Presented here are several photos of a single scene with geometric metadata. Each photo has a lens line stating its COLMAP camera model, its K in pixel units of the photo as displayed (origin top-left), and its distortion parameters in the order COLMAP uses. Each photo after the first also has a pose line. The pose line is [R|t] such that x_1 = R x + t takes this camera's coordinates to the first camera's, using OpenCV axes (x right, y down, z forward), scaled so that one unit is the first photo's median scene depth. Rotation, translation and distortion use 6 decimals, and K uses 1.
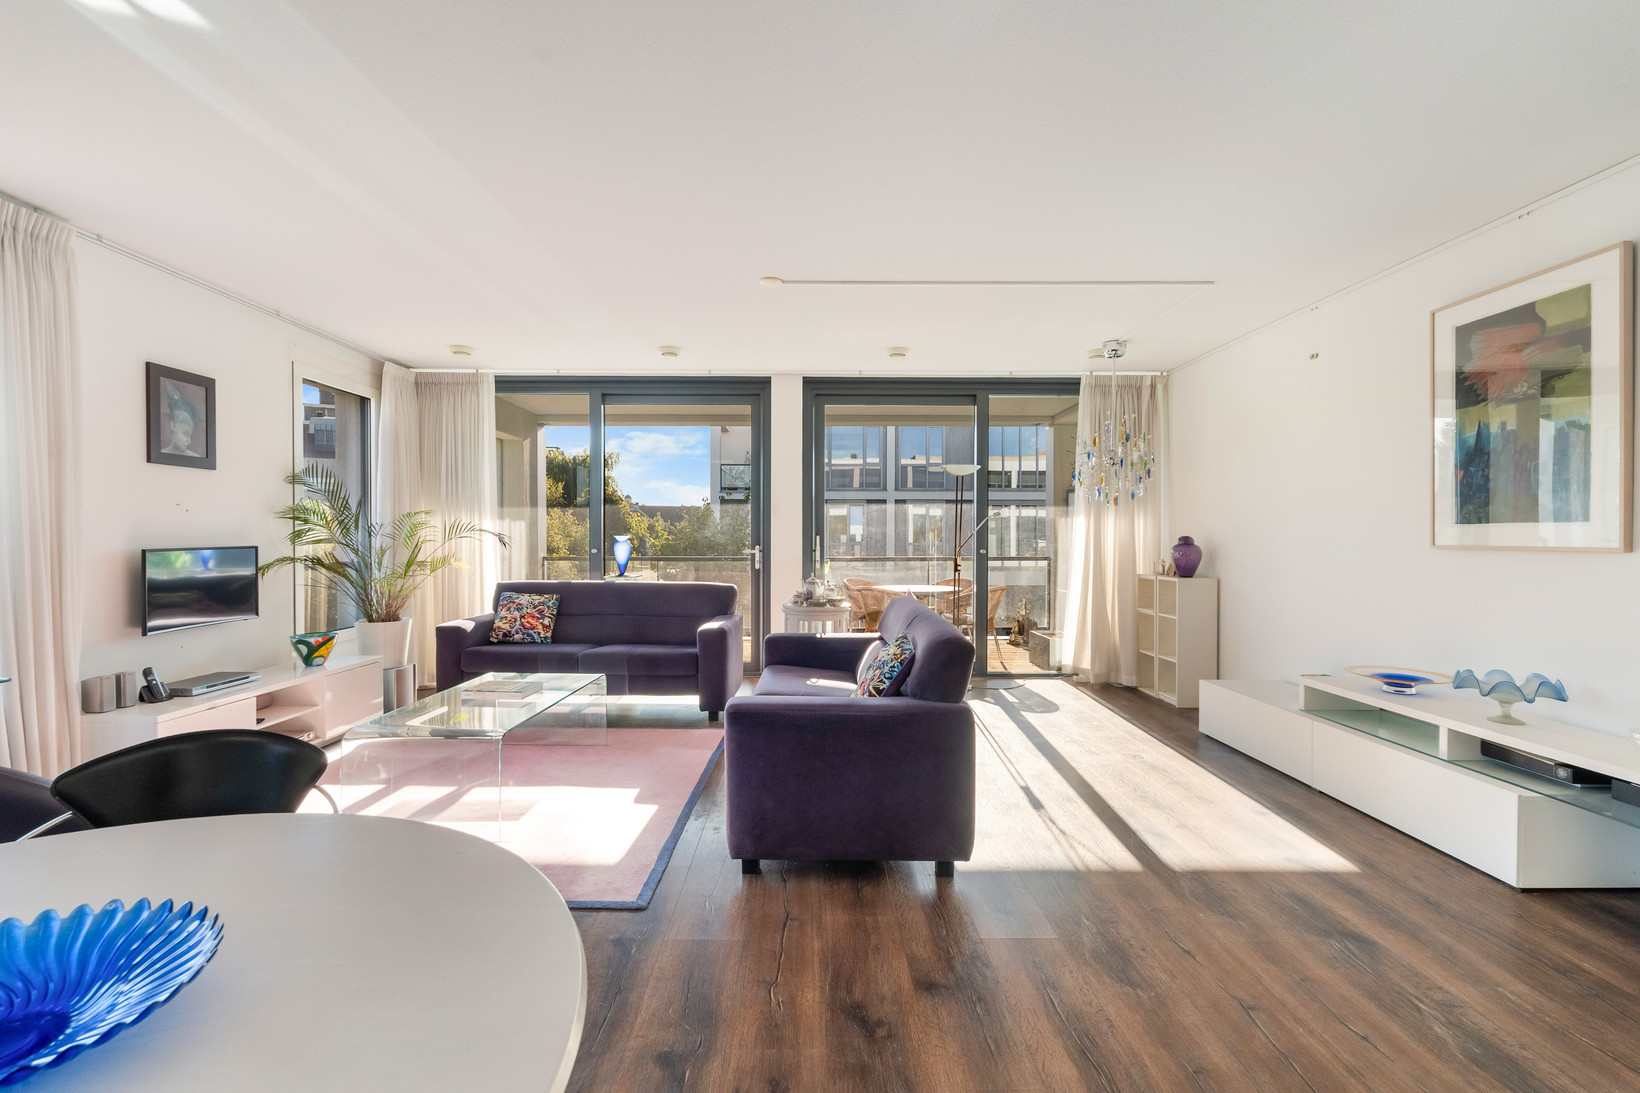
lens RADIAL K [[728.1, 0, 812.2], [0, 728.1, 546.0], [0, 0, 1]] dist [-0.002074, 0.000386]
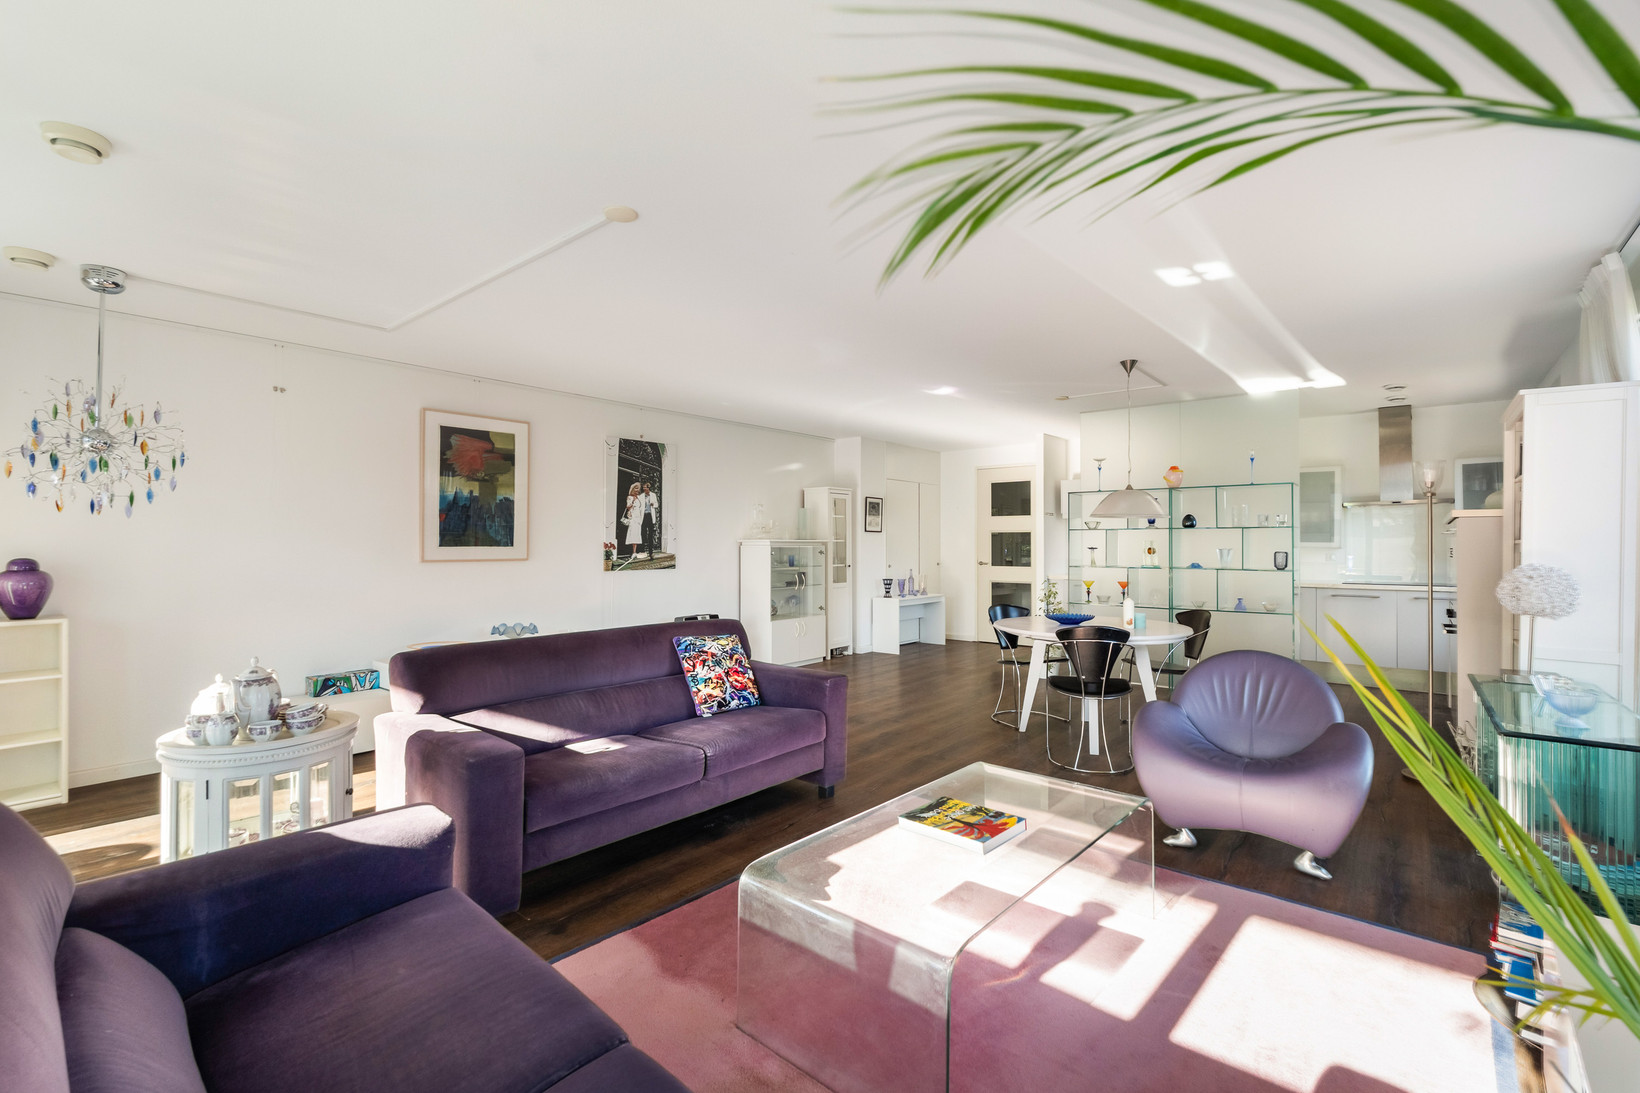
lens RADIAL K [[736.2, 0, 792.6], [0, 736.2, 580.1], [0, 0, 1]] dist [-0.000803, -0.000024]
pose [[-0.738416, -0.033584, 0.673509, -0.525651], [0.008313, 0.998230, 0.058889, -0.030200], [-0.674295, 0.049083, -0.736829, 1.104513]]
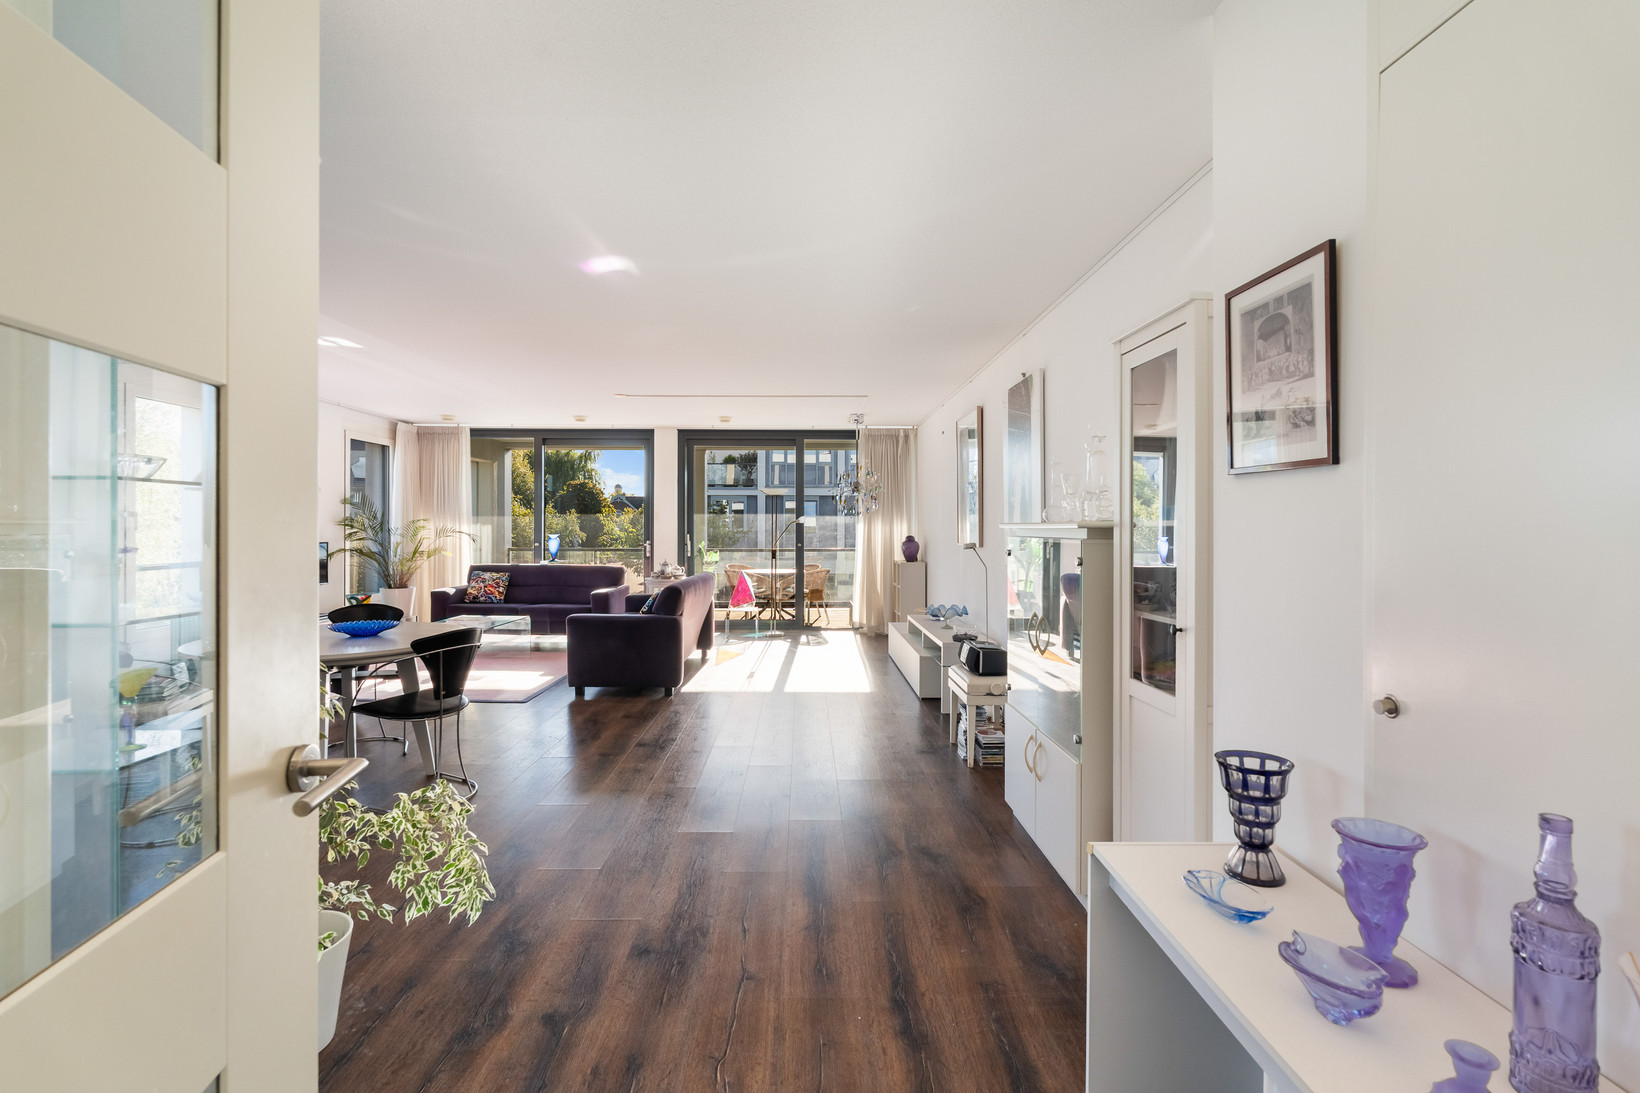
lens RADIAL K [[742.8, 0, 815.6], [0, 742.8, 526.3], [0, 0, 1]] dist [-0.001584, -0.000189]
pose [[0.999945, 0.001071, 0.010450, 0.311860], [-0.000932, 0.999911, -0.013293, -0.012546], [-0.010463, 0.013282, 0.999857, -0.642533]]
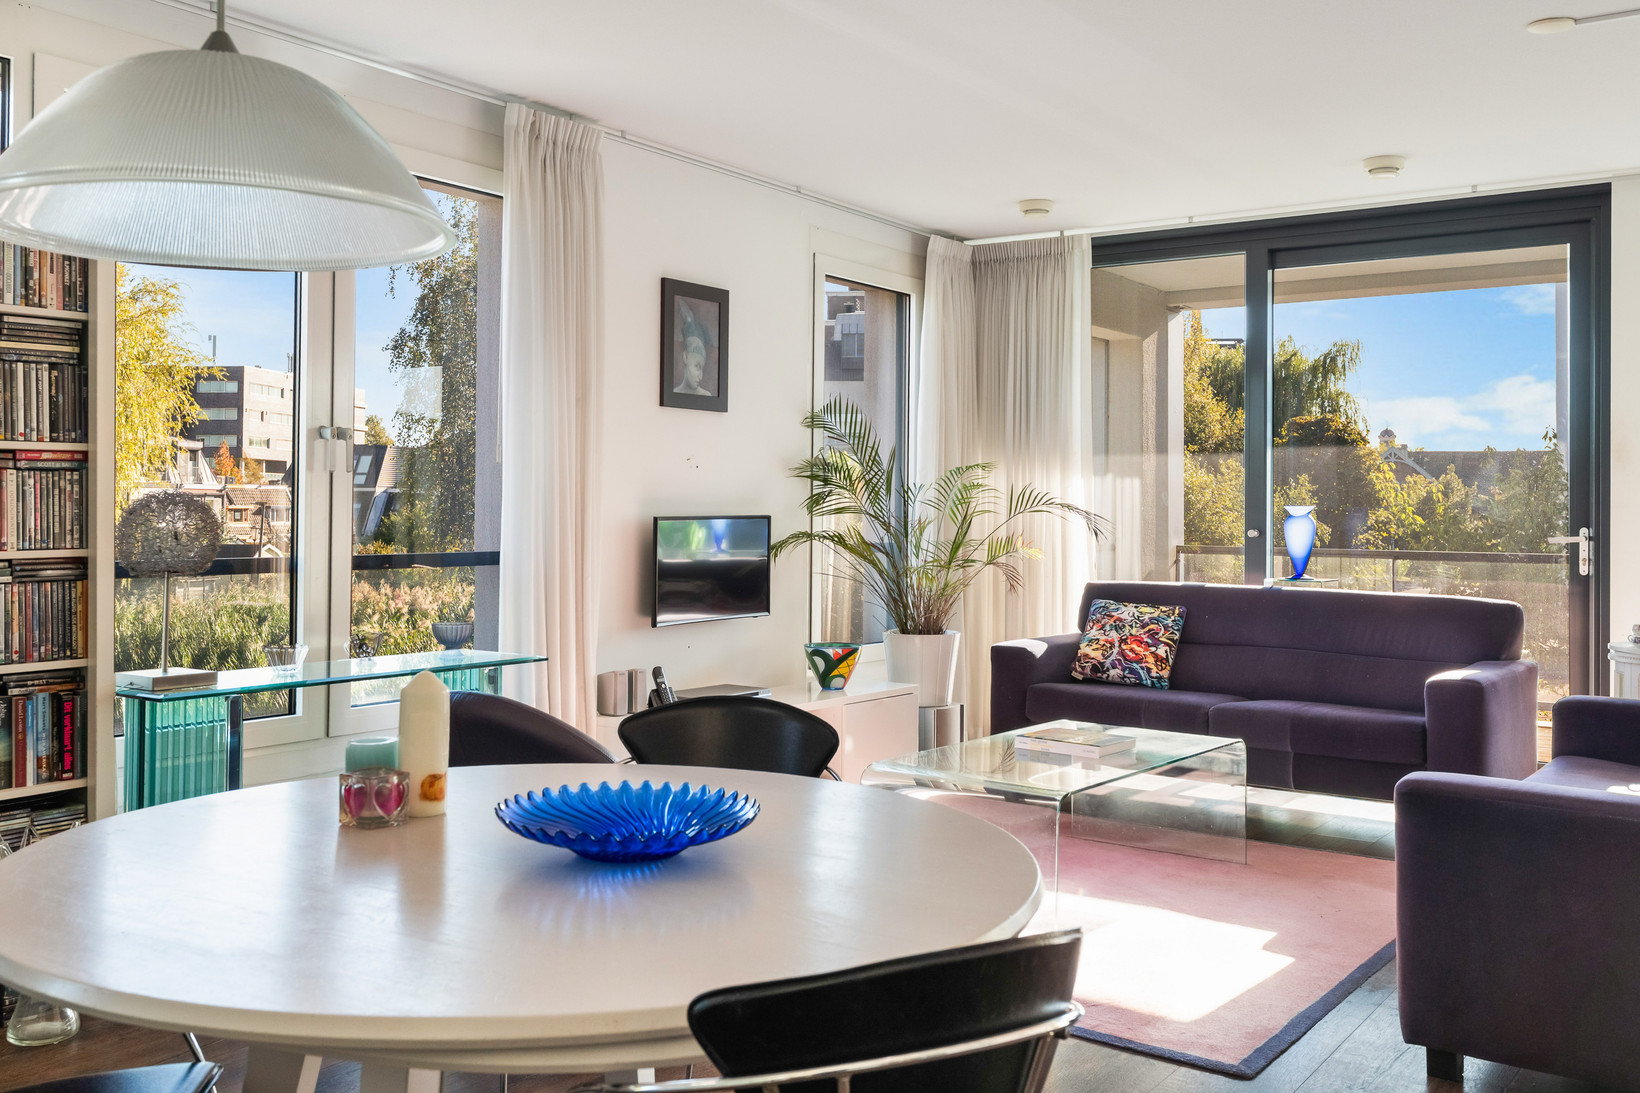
lens RADIAL K [[1477.6, 0, 801.1], [0, 1477.6, 486.9], [0, 0, 1]] dist [0.001581, 0.001012]
pose [[0.810589, -0.002872, -0.585609, 0.099958], [-0.016133, 0.999499, -0.027232, 0.009306], [0.585394, 0.031521, 0.810136, -0.141411]]
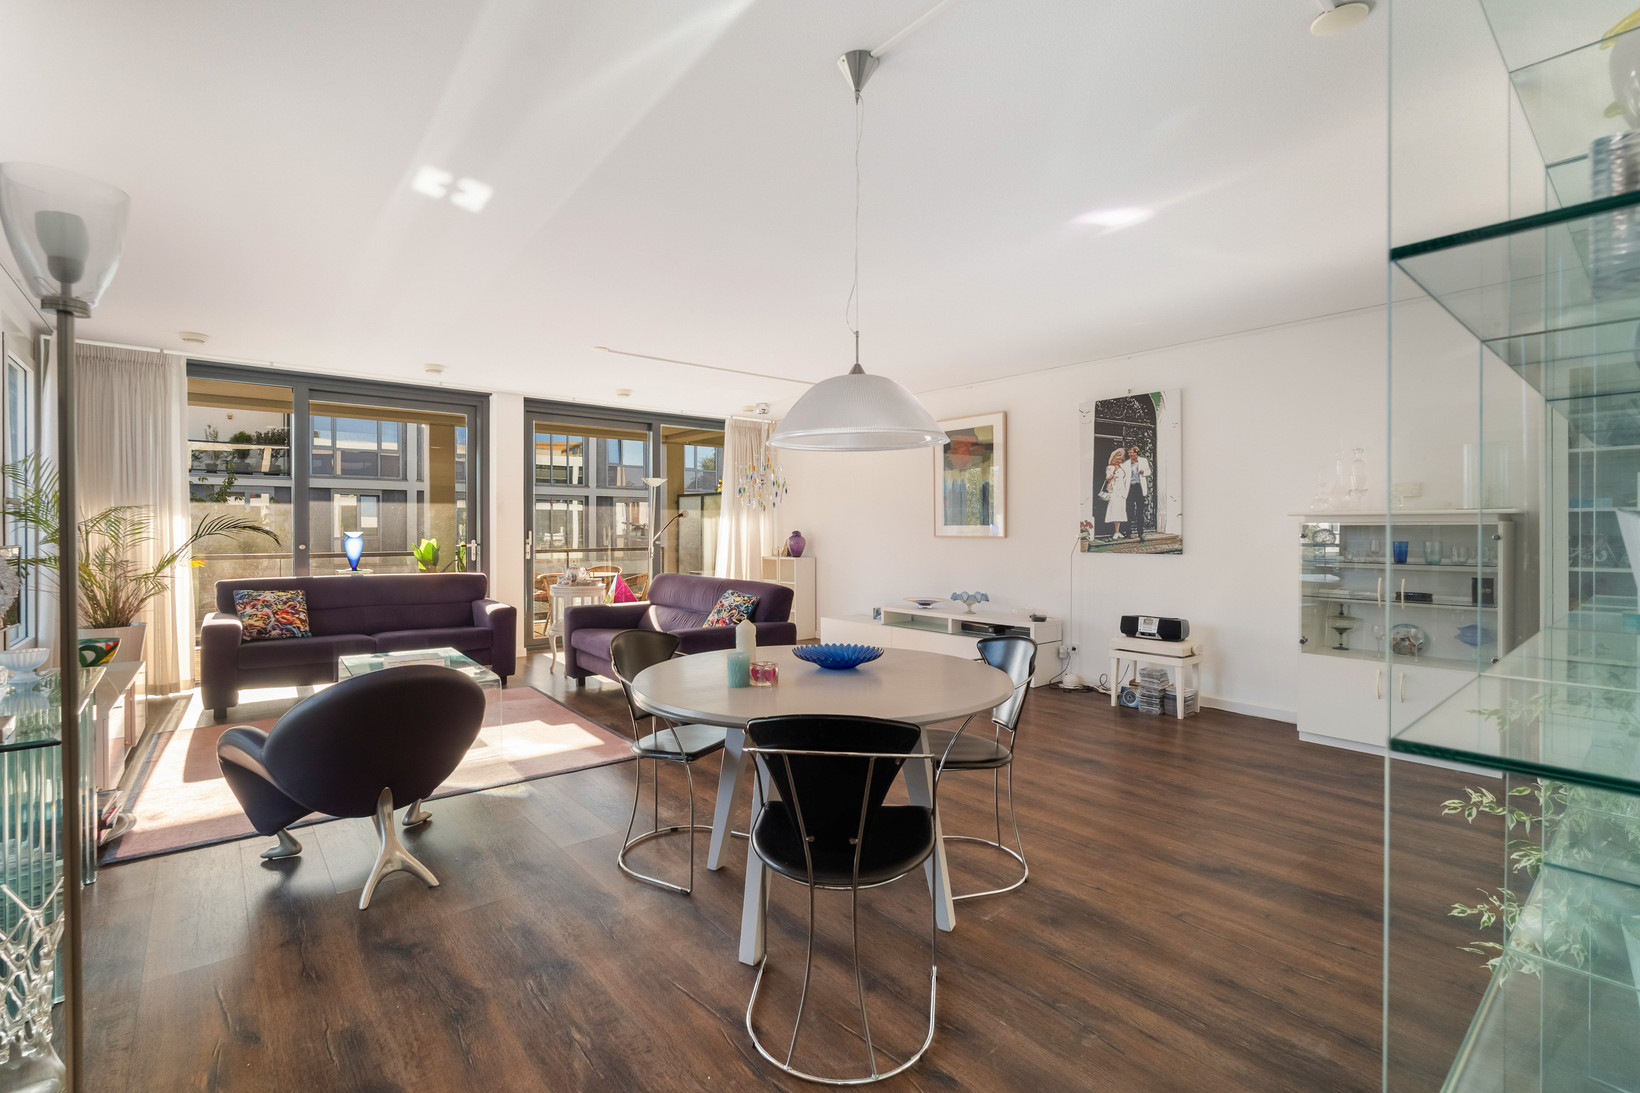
lens RADIAL K [[732.9, 0, 810.2], [0, 732.9, 535.4], [0, 0, 1]] dist [-0.001397, -0.000100]
pose [[0.781396, -0.006737, 0.624000, -0.470439], [0.009116, 0.999958, -0.000620, -0.002742], [-0.623969, 0.006173, 0.781424, -0.261825]]
